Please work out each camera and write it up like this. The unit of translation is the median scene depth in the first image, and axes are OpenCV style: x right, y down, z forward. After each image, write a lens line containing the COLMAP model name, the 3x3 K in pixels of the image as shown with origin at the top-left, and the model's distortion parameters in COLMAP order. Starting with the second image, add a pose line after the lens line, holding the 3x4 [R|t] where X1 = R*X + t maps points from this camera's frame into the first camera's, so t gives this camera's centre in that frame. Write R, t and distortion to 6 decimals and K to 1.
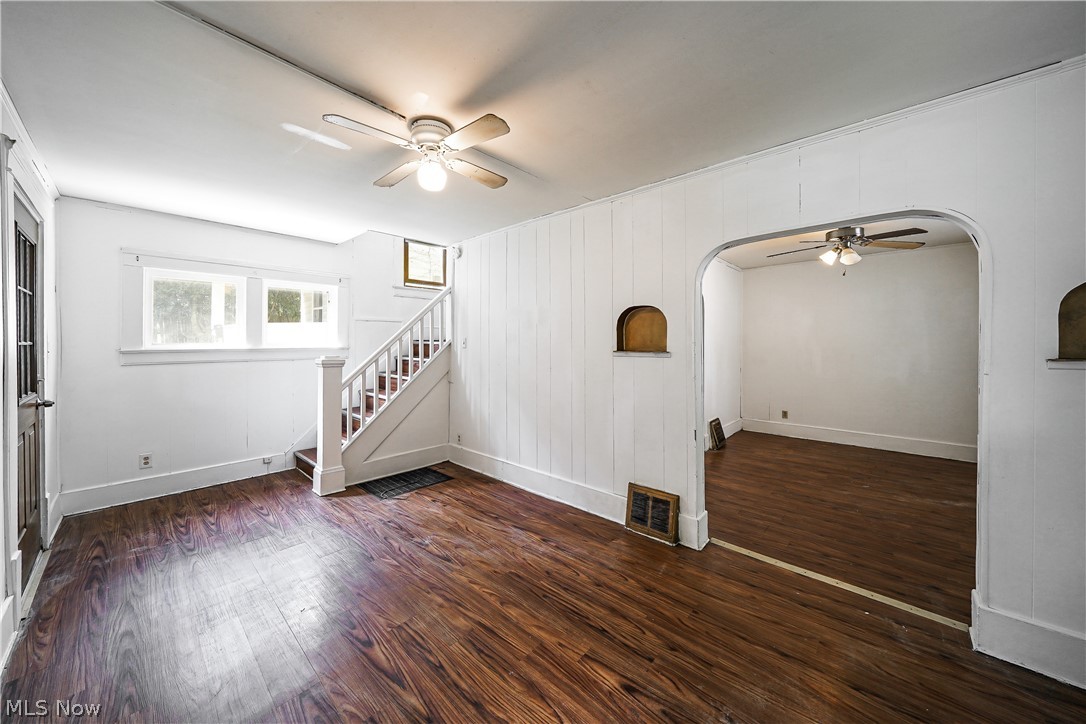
lens RADIAL K [[372.0, 0, 529.3], [0, 372.0, 345.1], [0, 0, 1]] dist [0.000104, -0.000001]
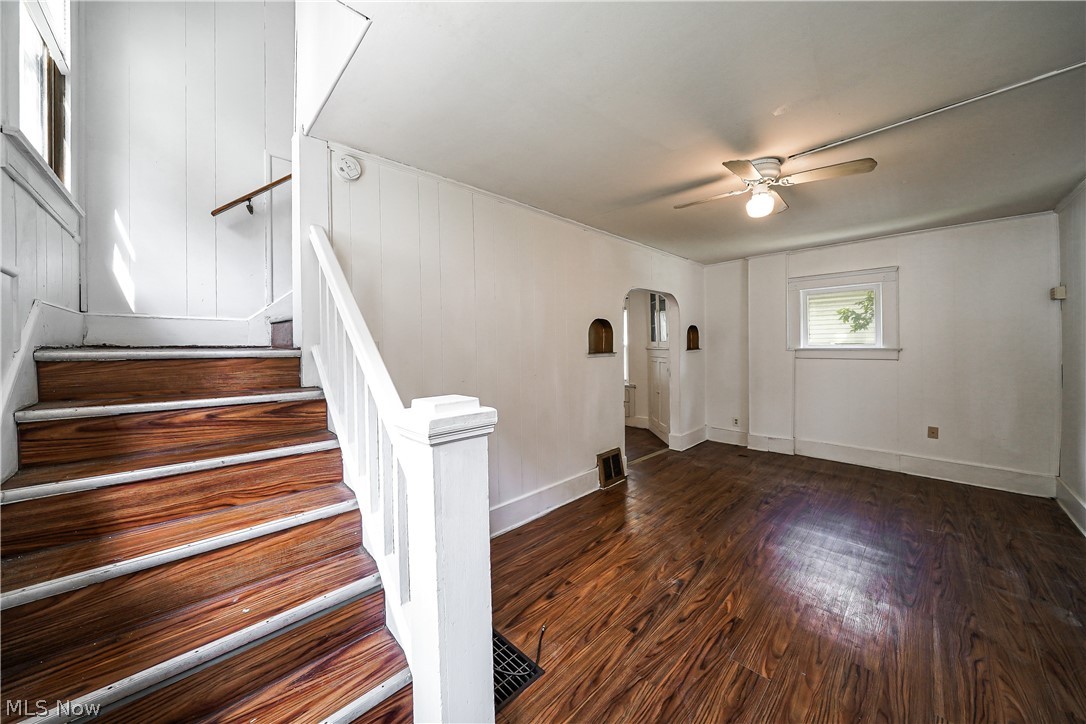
lens RADIAL K [[372.0, 0, 529.3], [0, 372.0, 345.1], [0, 0, 1]] dist [0.000104, -0.000001]
pose [[0.070656, 0.000909, 0.997500, -1.066984], [0.013980, 0.999900, -0.001902, -0.011816], [-0.997403, 0.014080, 0.070636, 1.176461]]
